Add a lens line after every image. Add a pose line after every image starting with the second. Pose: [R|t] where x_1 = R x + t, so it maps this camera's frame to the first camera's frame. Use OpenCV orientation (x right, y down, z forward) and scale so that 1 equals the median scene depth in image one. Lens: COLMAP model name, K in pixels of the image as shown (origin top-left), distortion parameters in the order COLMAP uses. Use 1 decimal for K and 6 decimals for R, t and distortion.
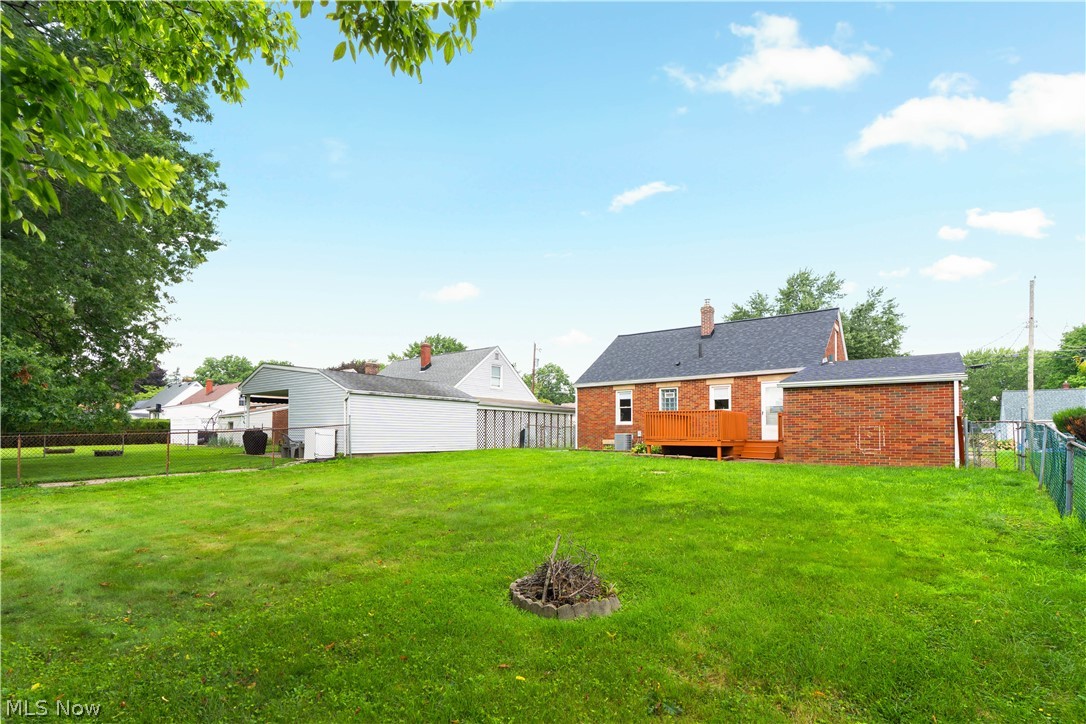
lens RADIAL K [[500.3, 0, 544.0], [0, 500.3, 374.7], [0, 0, 1]] dist [-0.001433, 0.000054]
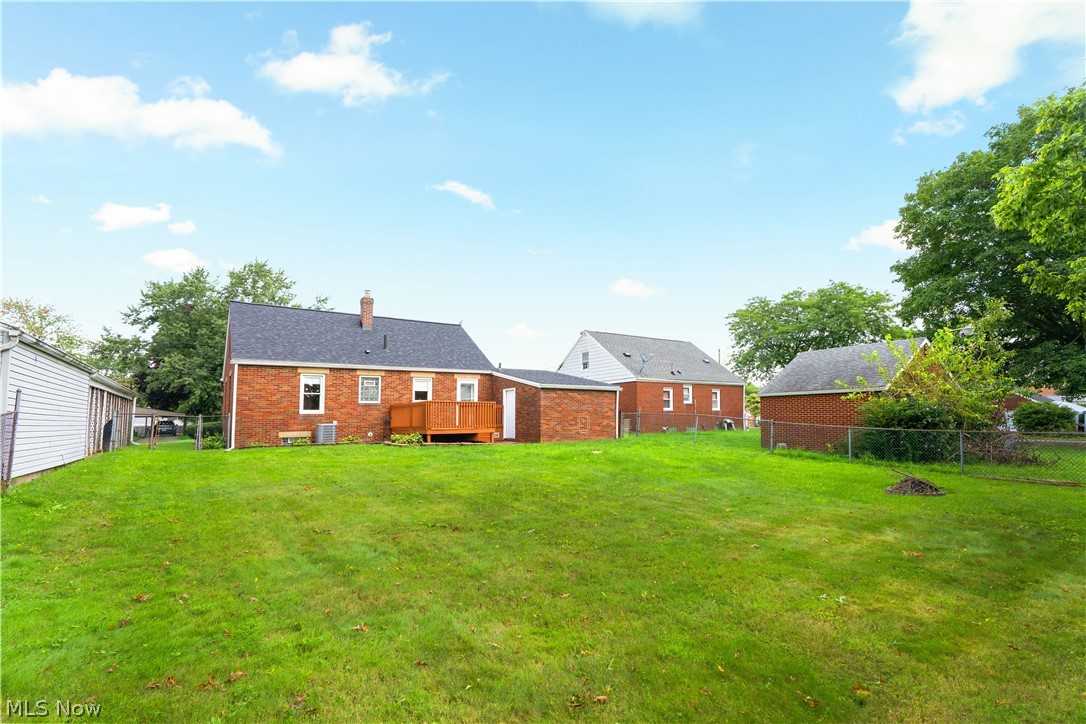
lens RADIAL K [[491.5, 0, 538.6], [0, 491.5, 360.1], [0, 0, 1]] dist [-0.002051, 0.000339]
pose [[0.341383, 0.107817, 0.933720, -0.565211], [-0.097042, 0.992134, -0.079082, 0.041631], [-0.934901, -0.063612, 0.349160, 0.385726]]
